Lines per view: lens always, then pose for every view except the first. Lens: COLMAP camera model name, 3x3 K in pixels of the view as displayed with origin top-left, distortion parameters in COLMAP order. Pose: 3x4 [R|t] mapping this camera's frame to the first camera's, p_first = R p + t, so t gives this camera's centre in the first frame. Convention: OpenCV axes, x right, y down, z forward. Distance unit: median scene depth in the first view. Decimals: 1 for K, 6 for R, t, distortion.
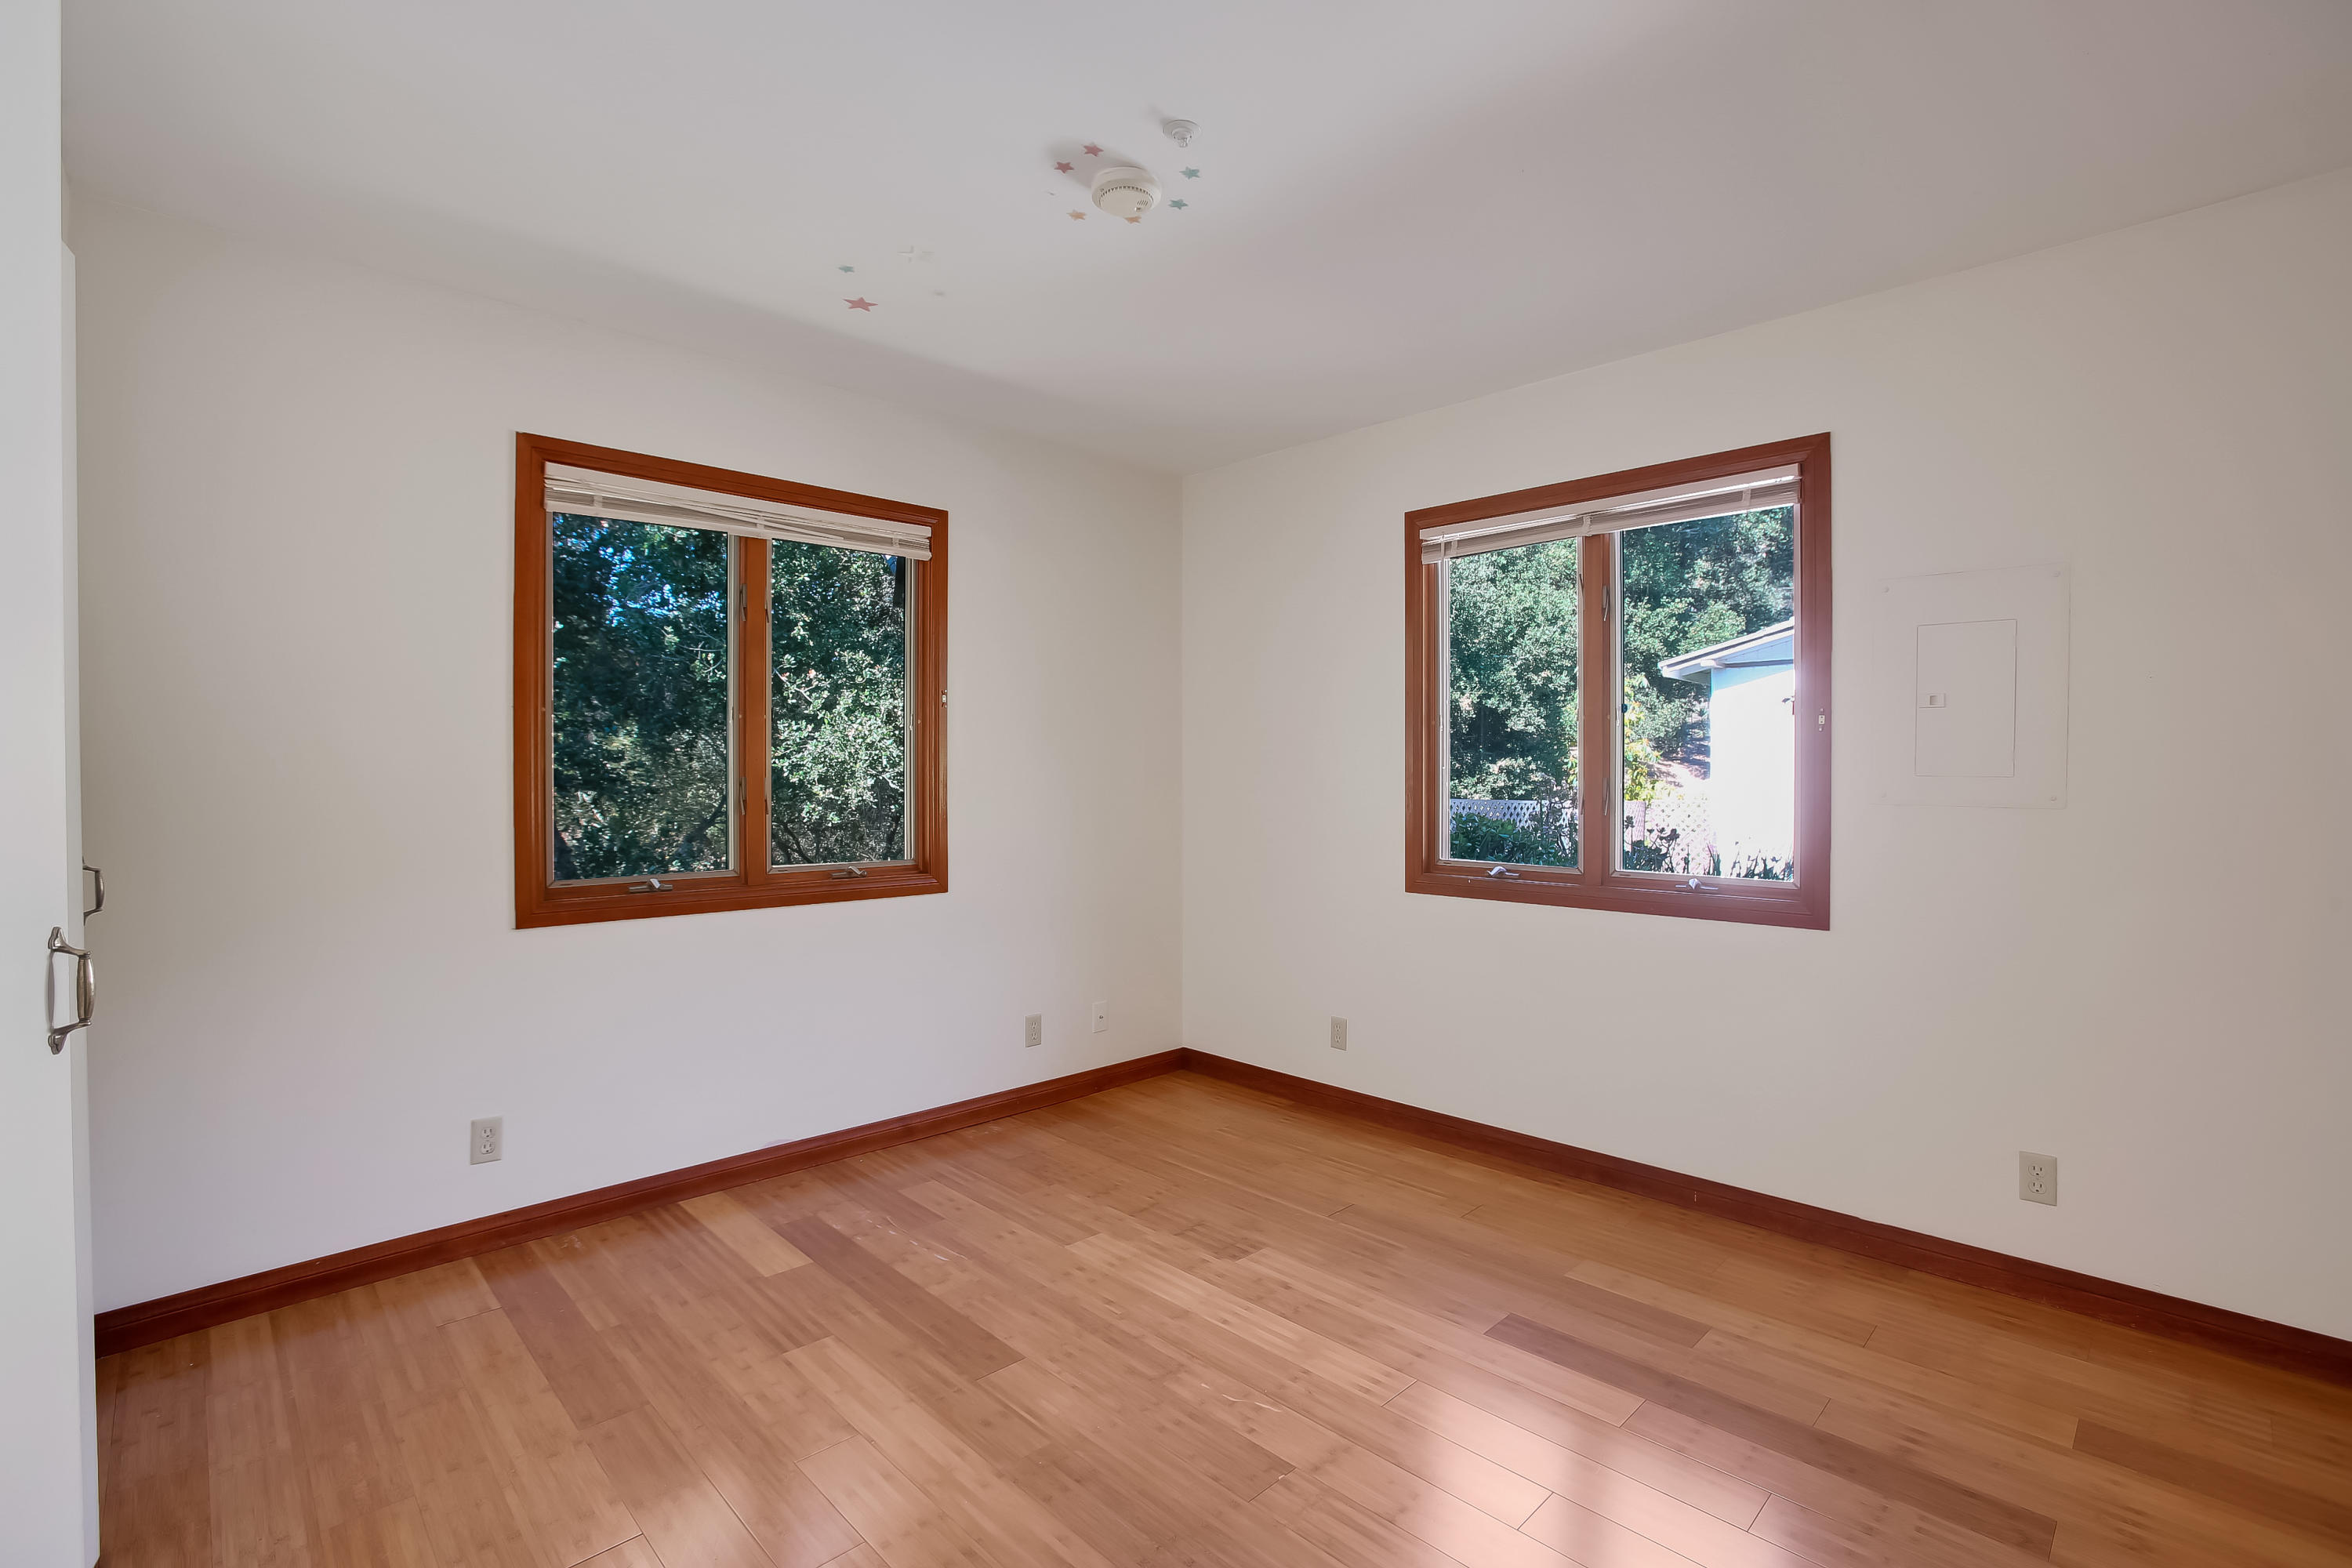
lens RADIAL K [[1062.3, 0, 1185.4], [0, 1062.3, 779.6], [0, 0, 1]] dist [-0.050893, 0.005409]
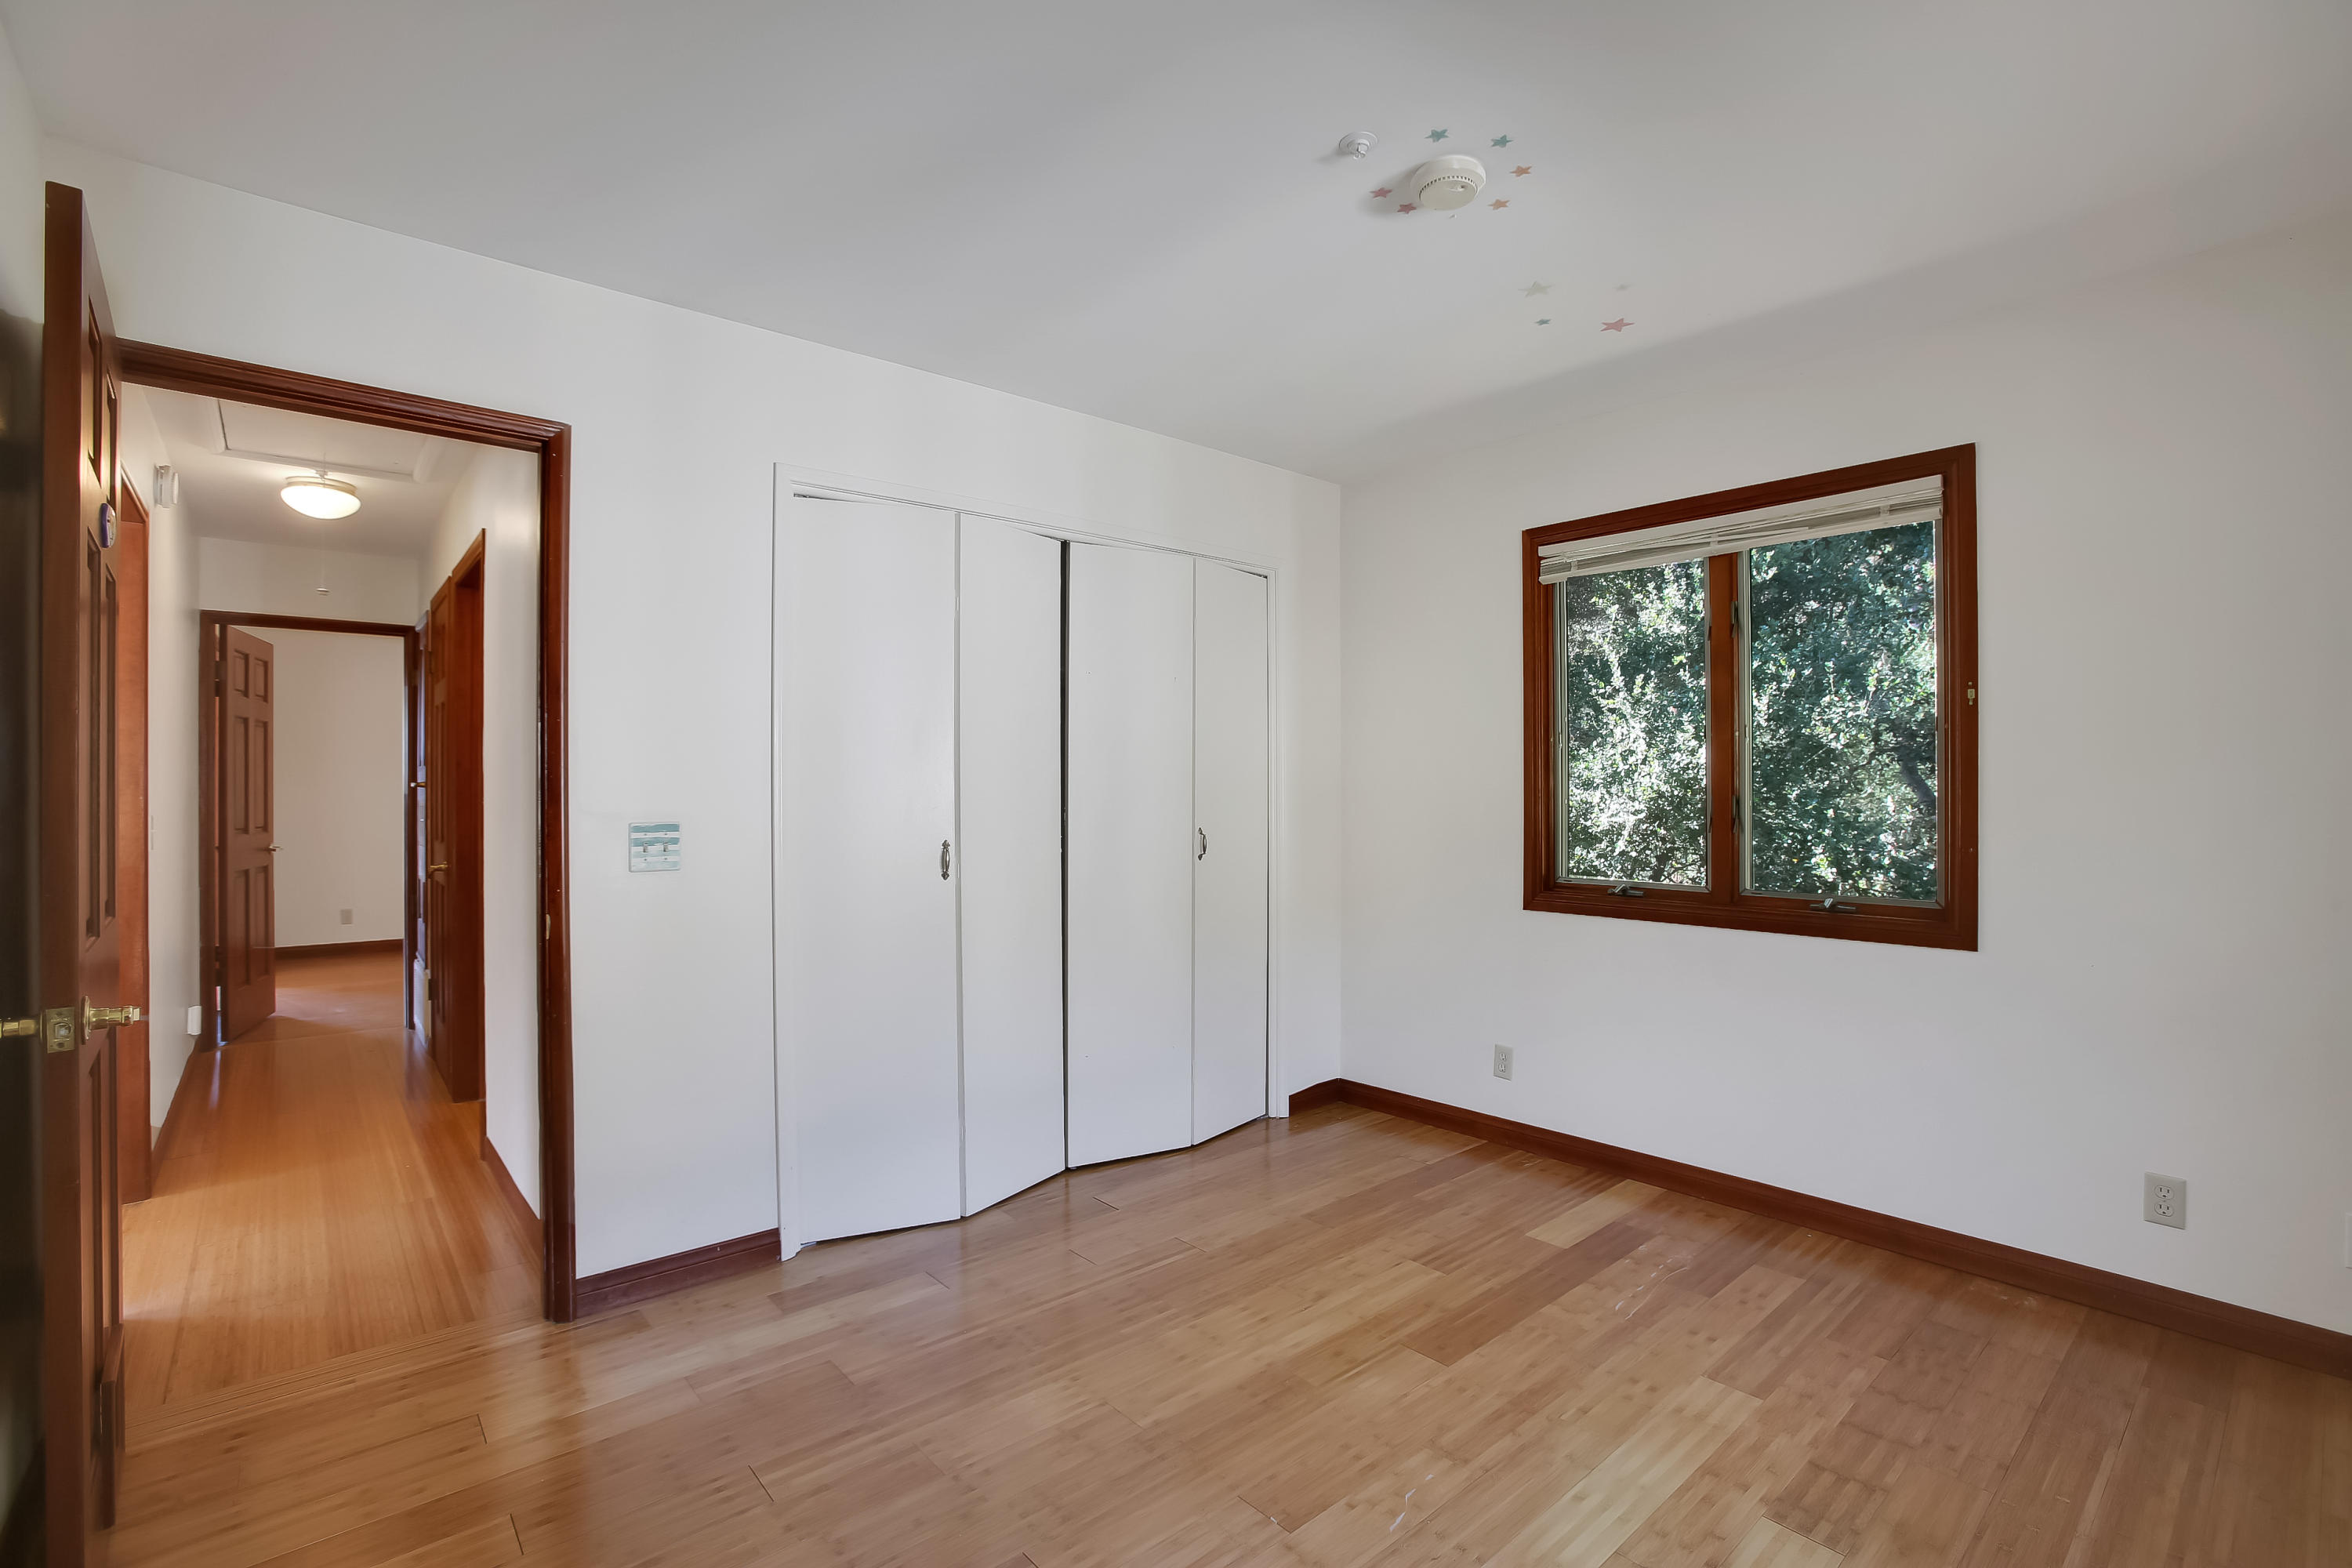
lens RADIAL K [[1062.3, 0, 1184.6], [0, 1062.3, 784.3], [0, 0, 1]] dist [-0.050893, 0.005409]
pose [[-0.060123, -0.002144, -0.998189, 0.747496], [-0.008361, 0.999964, -0.001644, -0.008808], [0.998156, 0.008247, -0.060139, 0.681147]]
